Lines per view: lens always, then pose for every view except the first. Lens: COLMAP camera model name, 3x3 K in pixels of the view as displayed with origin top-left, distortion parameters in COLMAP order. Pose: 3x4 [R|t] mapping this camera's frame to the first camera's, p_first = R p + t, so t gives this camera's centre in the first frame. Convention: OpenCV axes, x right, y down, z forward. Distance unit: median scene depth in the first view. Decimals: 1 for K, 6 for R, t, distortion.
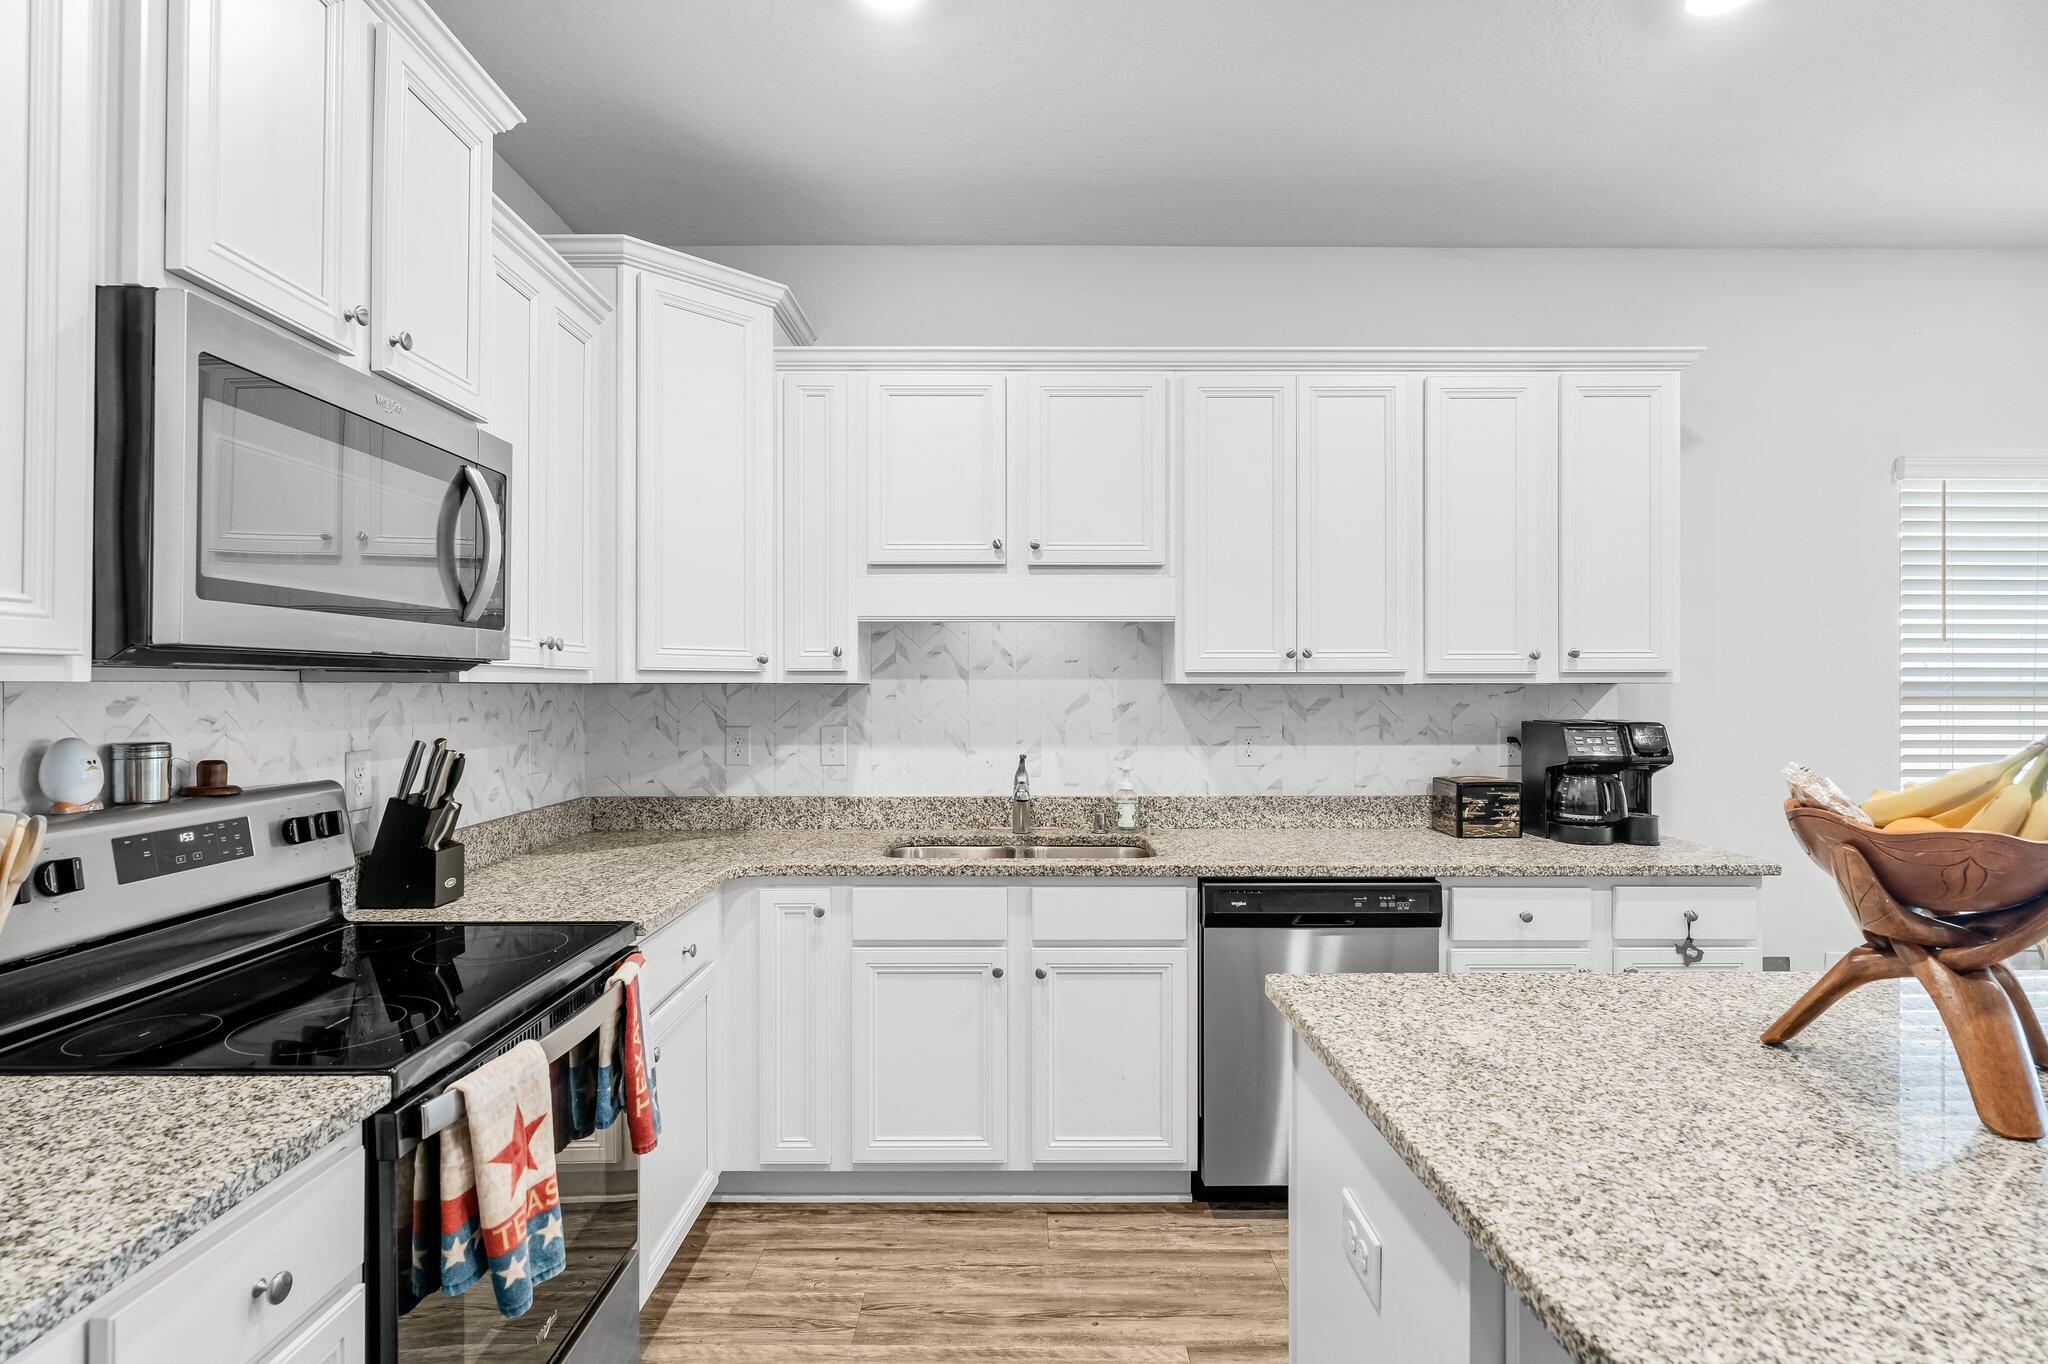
lens RADIAL K [[1015.6, 0, 1020.9], [0, 1015.6, 684.7], [0, 0, 1]] dist [-0.001339, -0.000824]
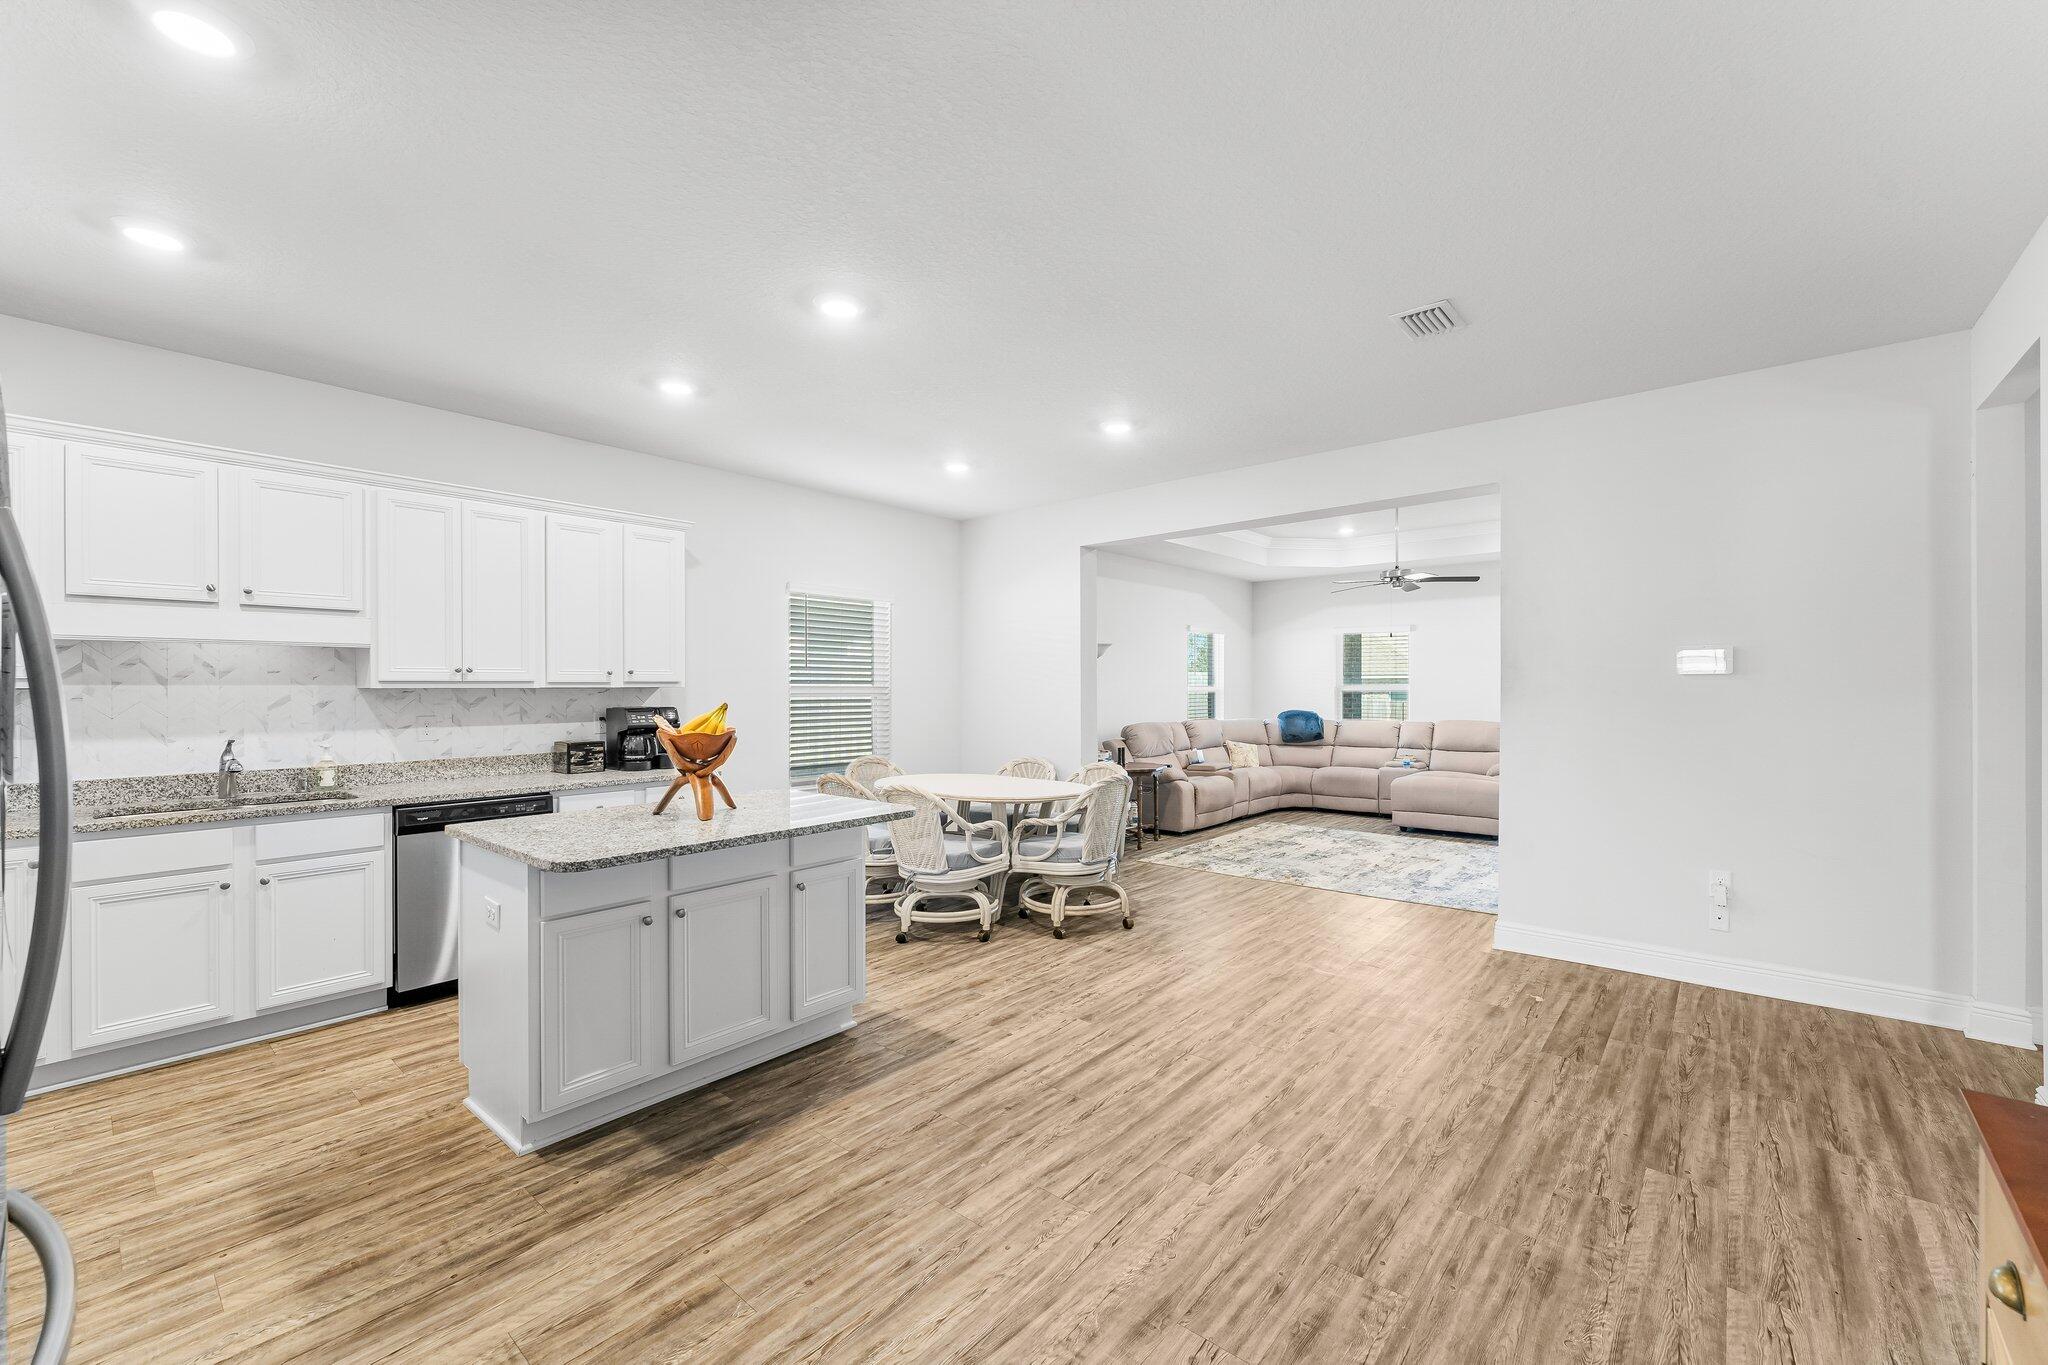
lens RADIAL K [[828.2, 0, 1018.2], [0, 828.2, 688.9], [0, 0, 1]] dist [0.001810, -0.000067]
pose [[0.656147, -0.003267, 0.754626, -0.155052], [0.001751, 0.999995, 0.002806, -0.001590], [-0.754631, -0.000520, 0.656149, -0.576500]]
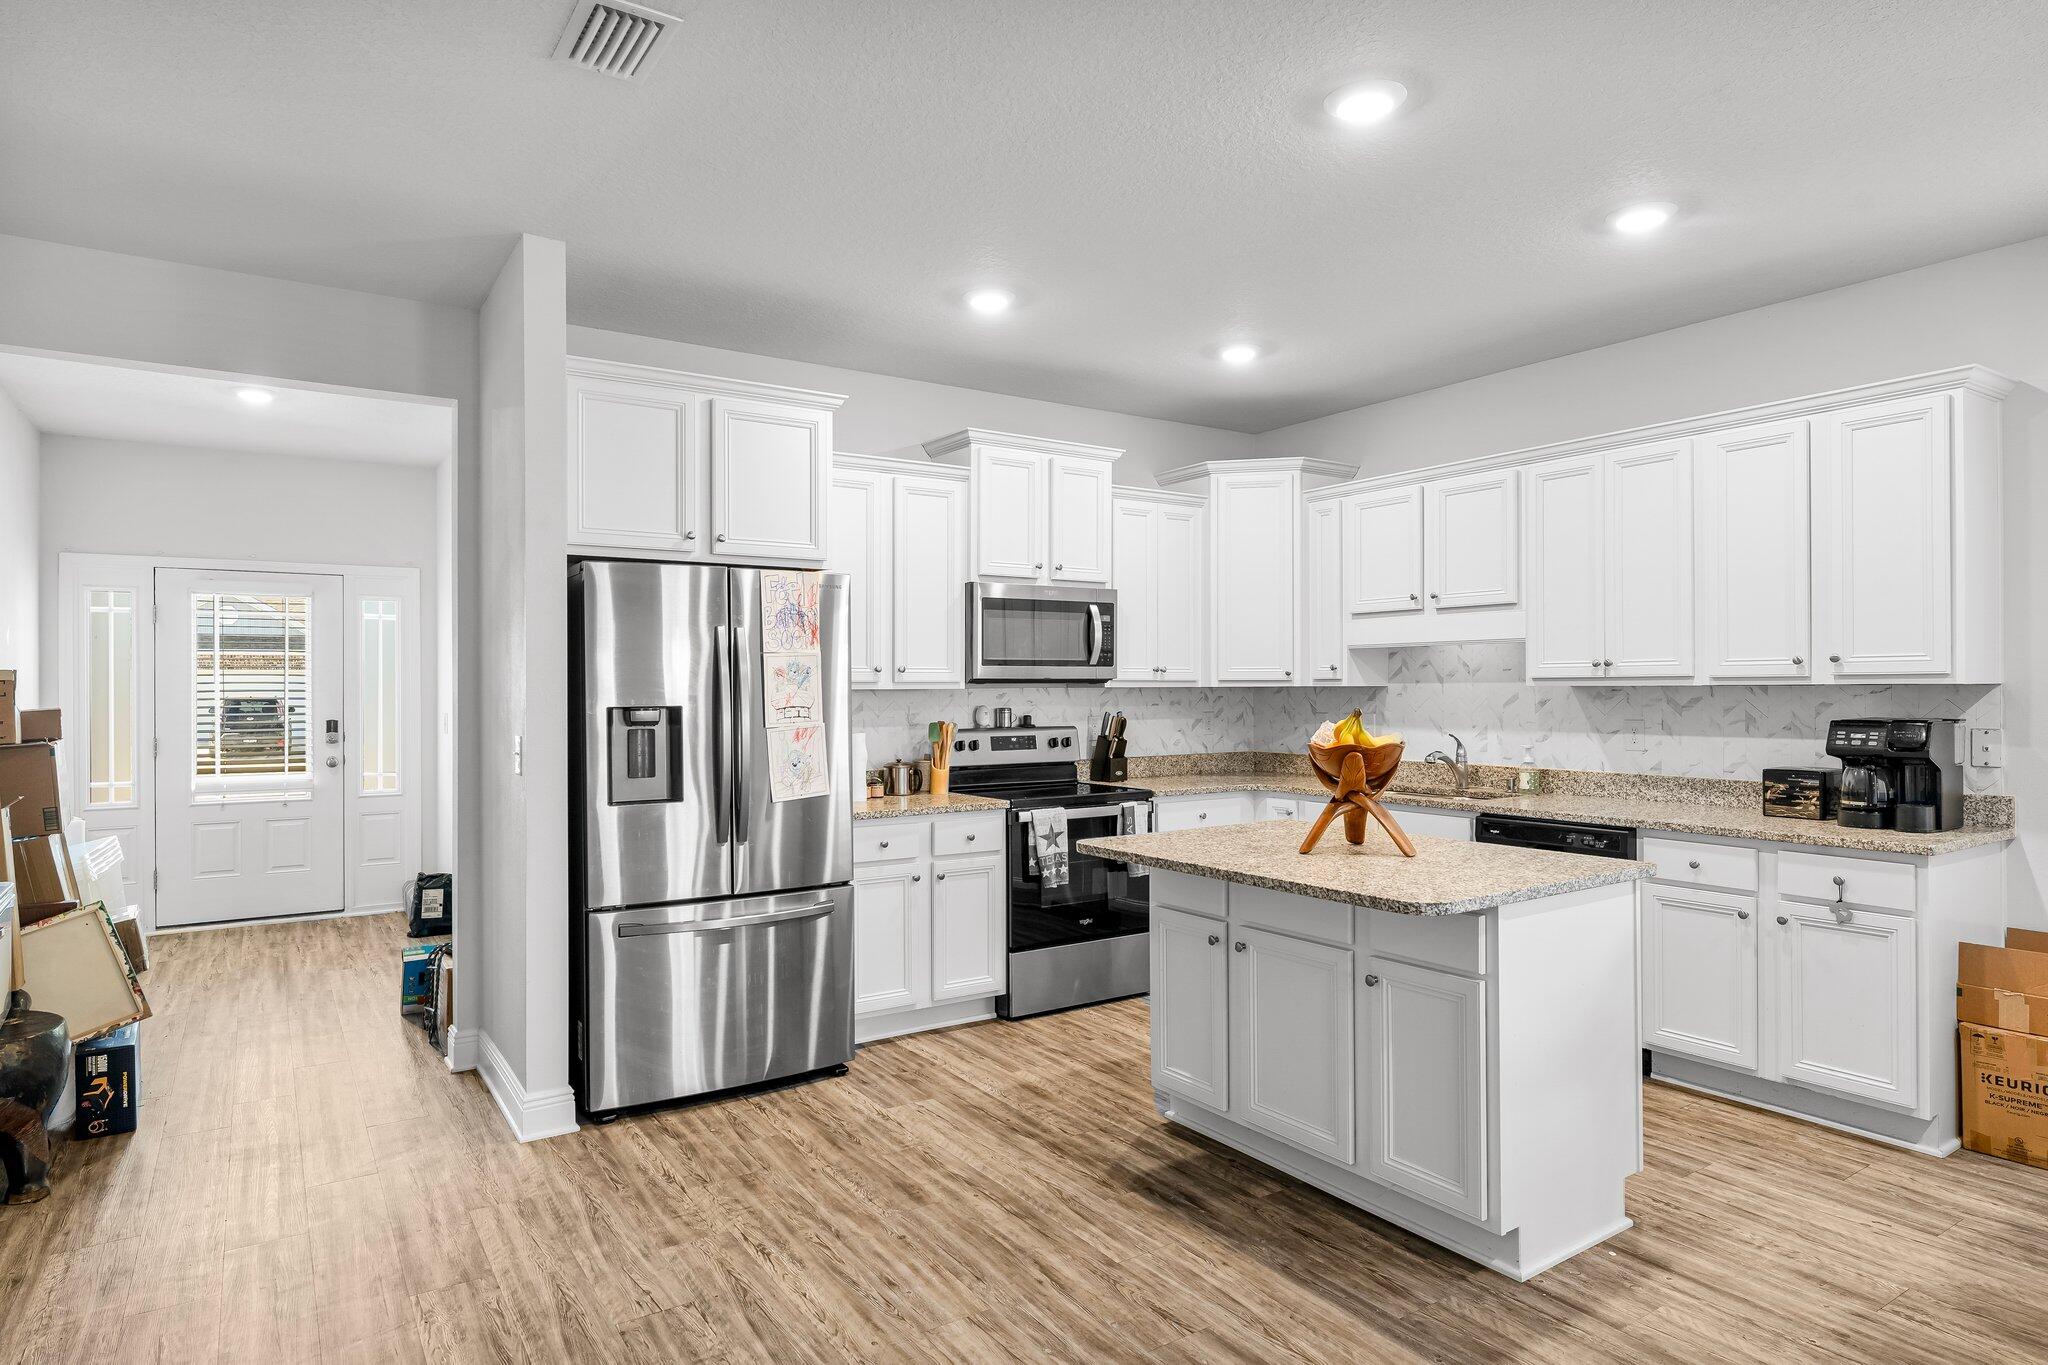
lens RADIAL K [[1154.6, 0, 1015.2], [0, 1154.6, 687.6], [0, 0, 1]] dist [0.001964, -0.000182]
pose [[0.550504, -0.002167, -0.834830, 1.119086], [0.005347, 0.999985, 0.000930, -0.004049], [0.834816, -0.004976, 0.550507, -0.485346]]
